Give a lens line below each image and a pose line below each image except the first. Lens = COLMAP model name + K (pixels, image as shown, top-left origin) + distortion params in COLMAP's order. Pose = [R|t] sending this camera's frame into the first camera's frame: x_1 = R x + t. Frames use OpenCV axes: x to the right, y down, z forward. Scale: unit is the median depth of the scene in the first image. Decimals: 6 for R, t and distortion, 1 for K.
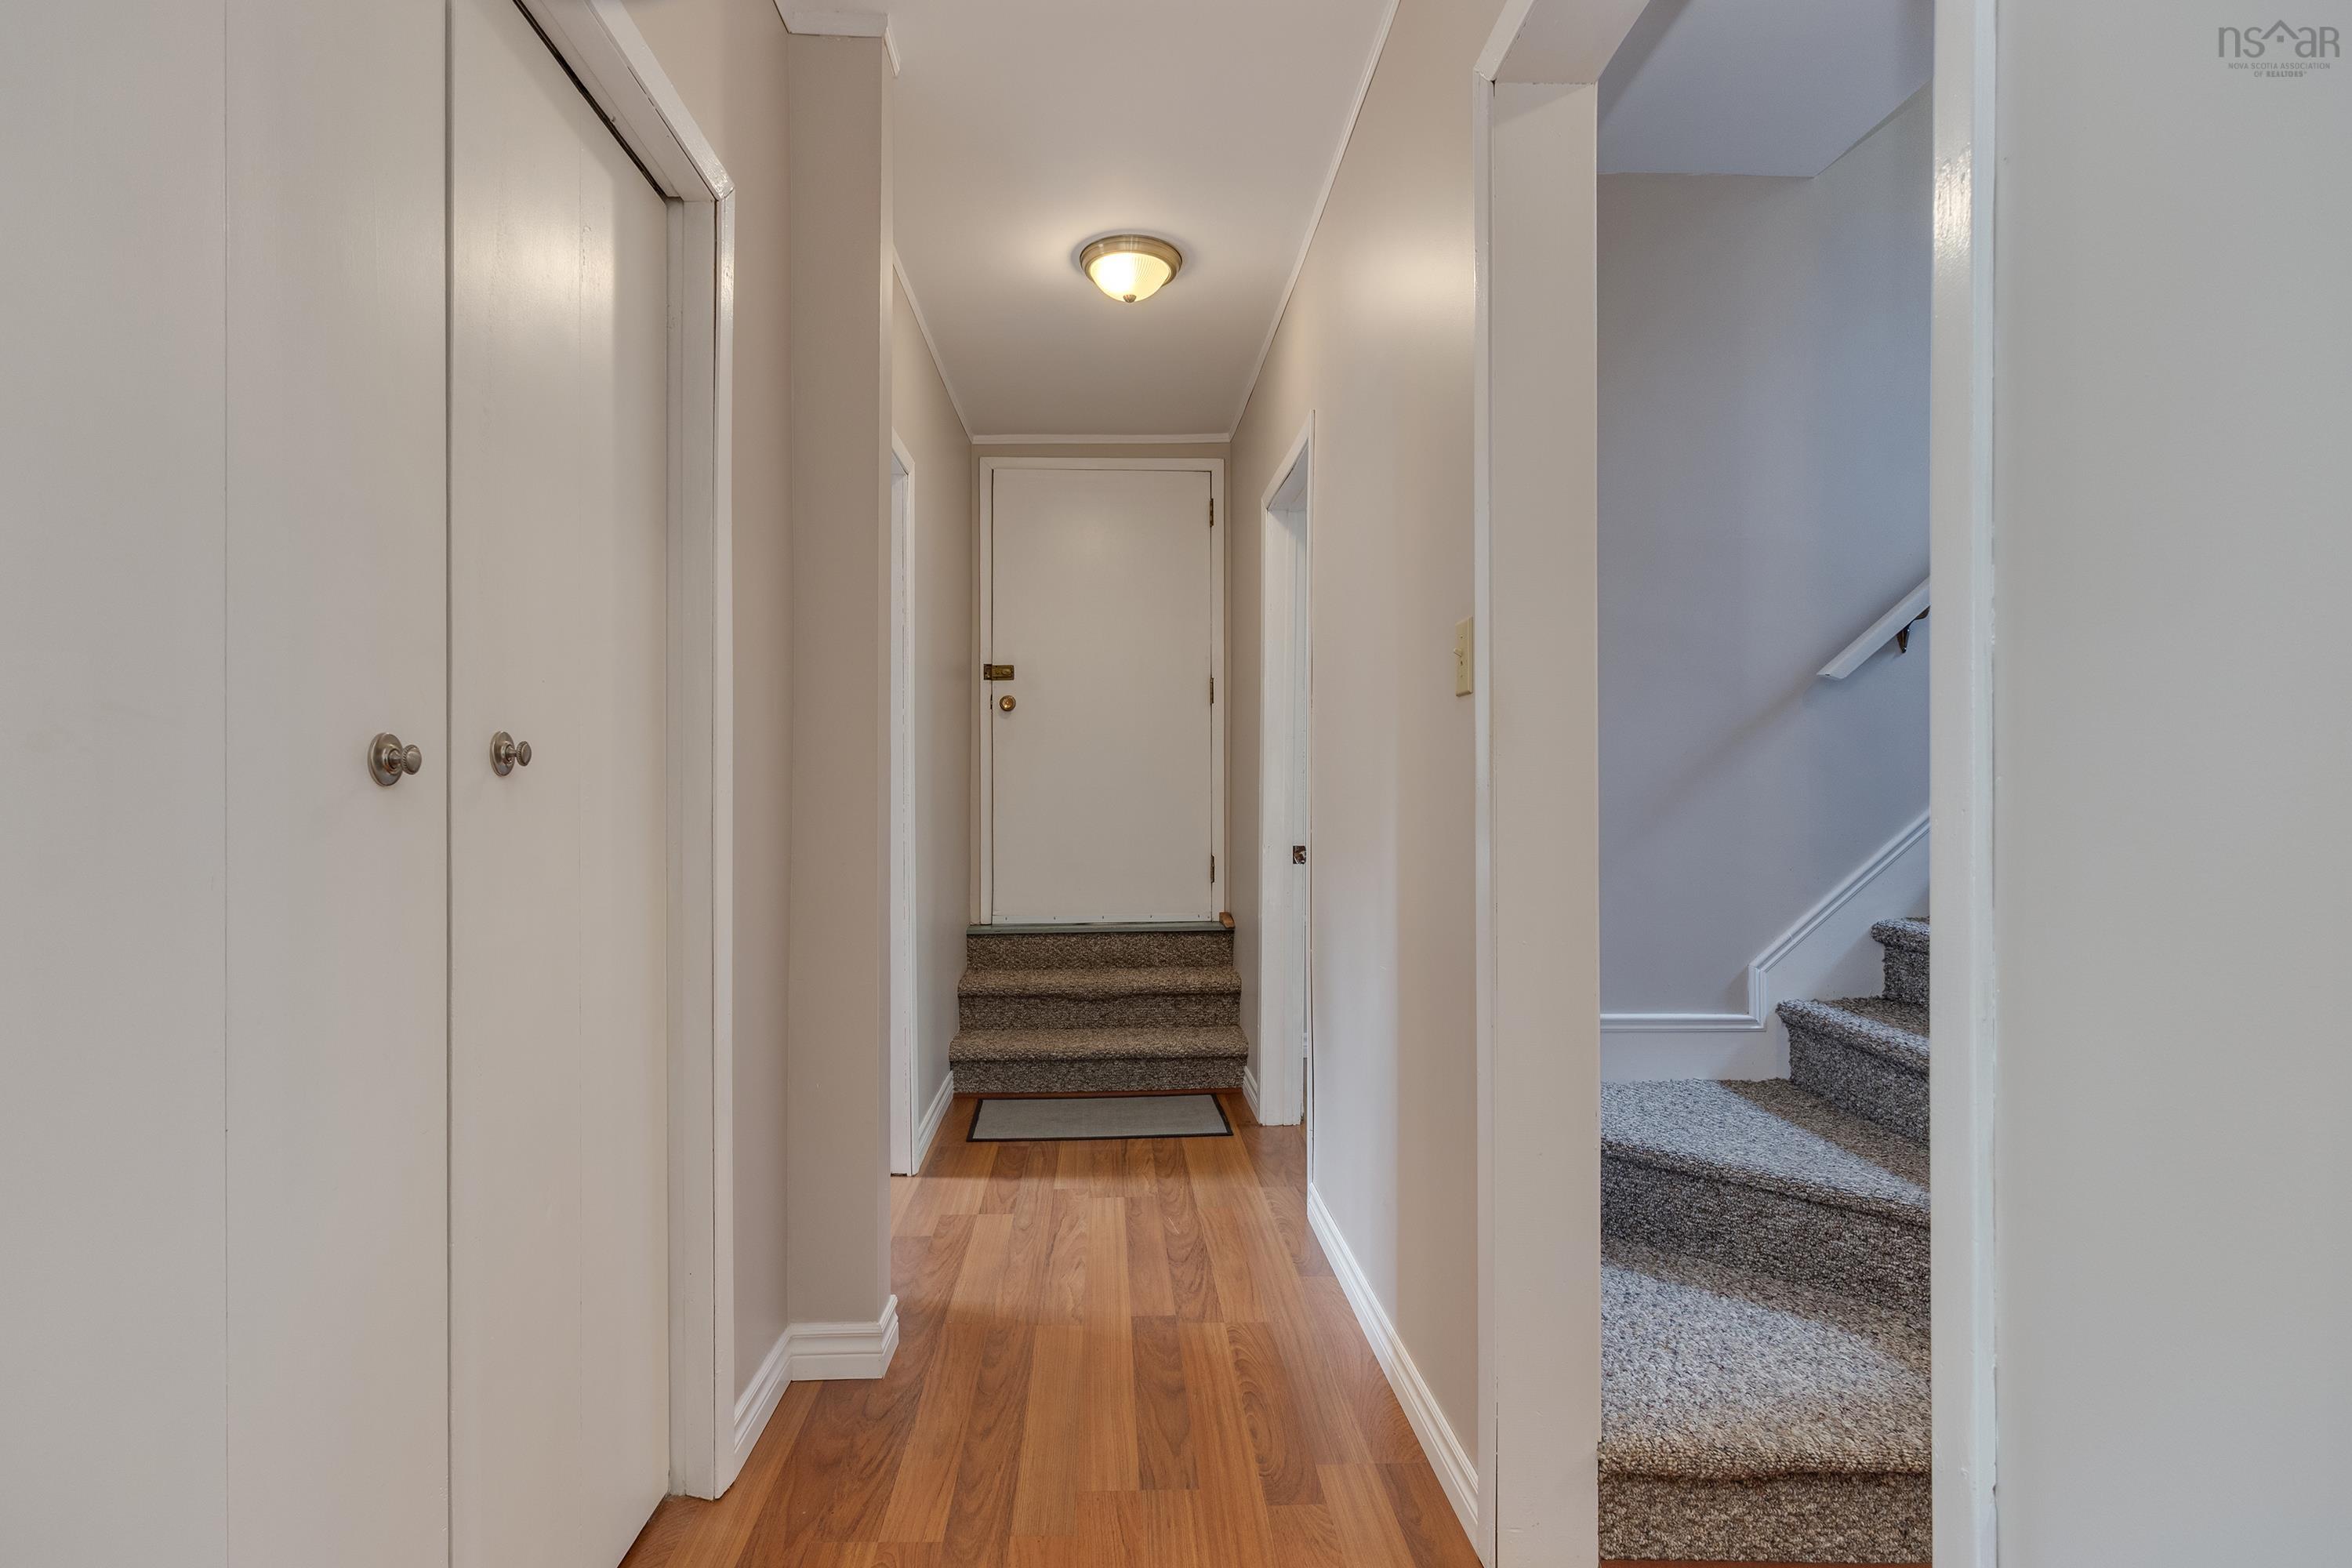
lens RADIAL K [[1188.1, 0, 1184.5], [0, 1188.1, 788.4], [0, 0, 1]] dist [-0.004384, 0.013330]
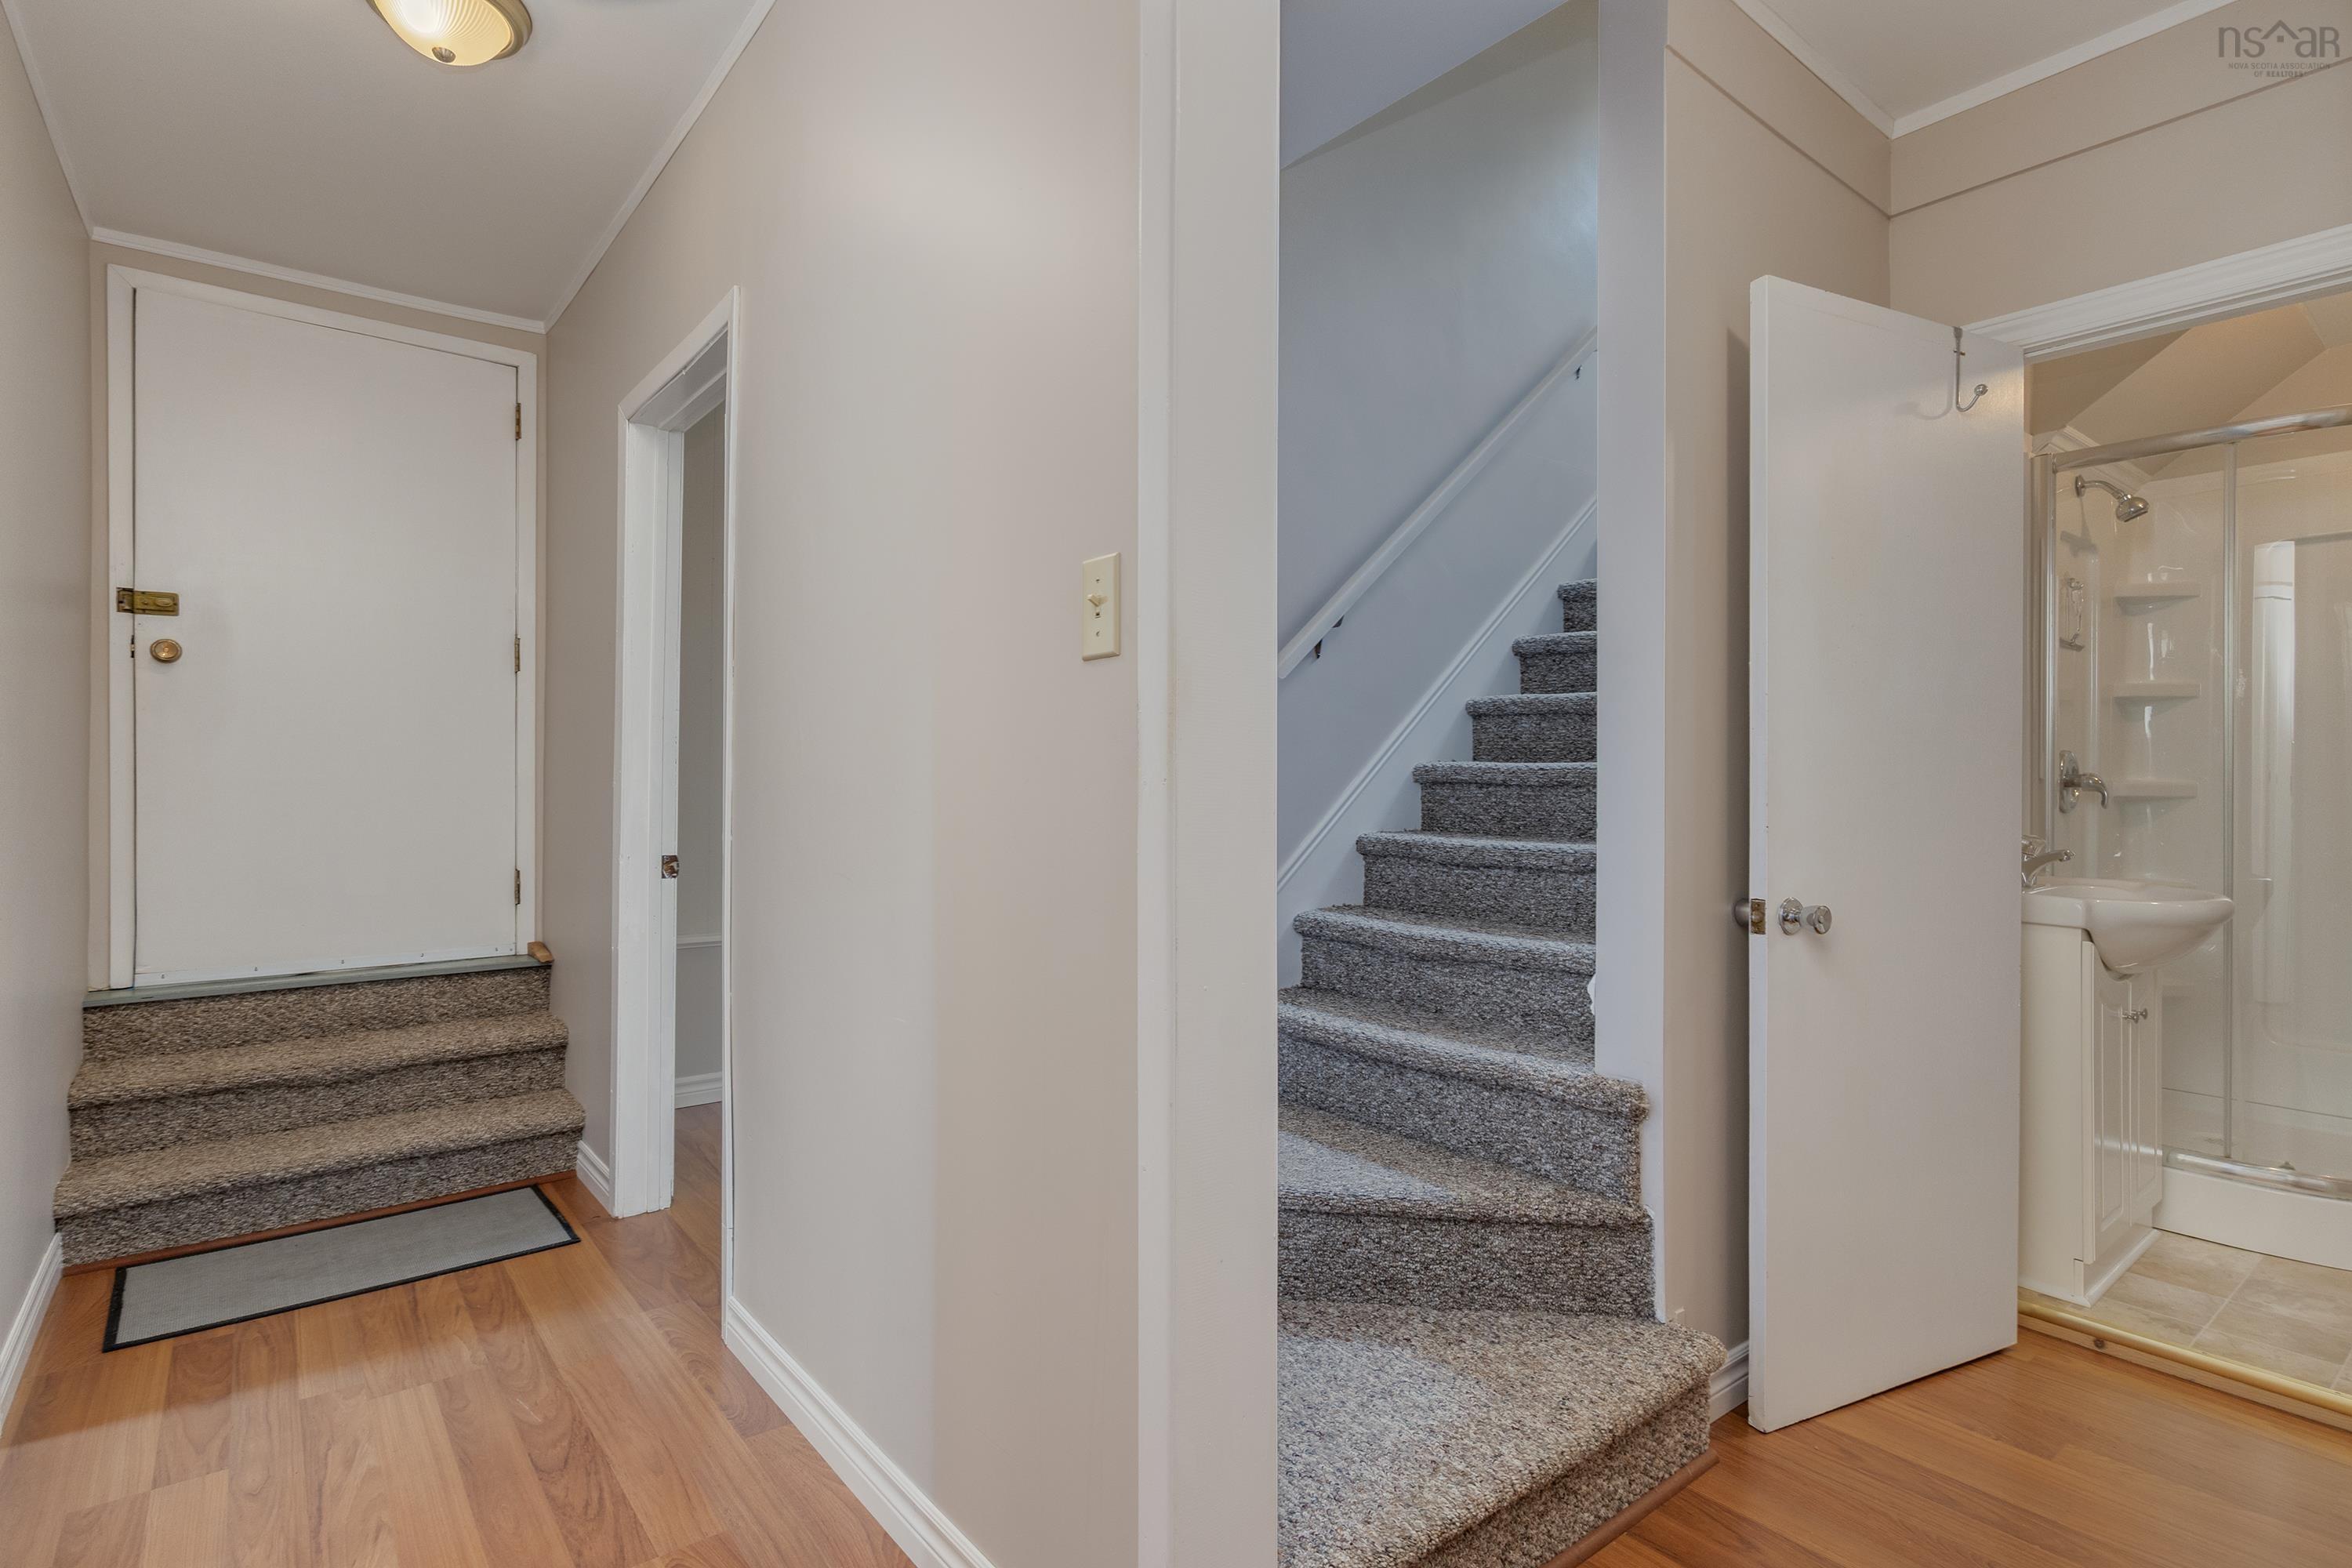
lens RADIAL K [[1137.0, 0, 1170.1], [0, 1137.0, 795.0], [0, 0, 1]] dist [-0.001370, 0.001288]
pose [[0.816194, 0.000719, 0.577777, -0.065625], [-0.006427, 0.999949, 0.007834, -0.000035], [-0.577742, -0.010107, 0.816157, 0.181772]]
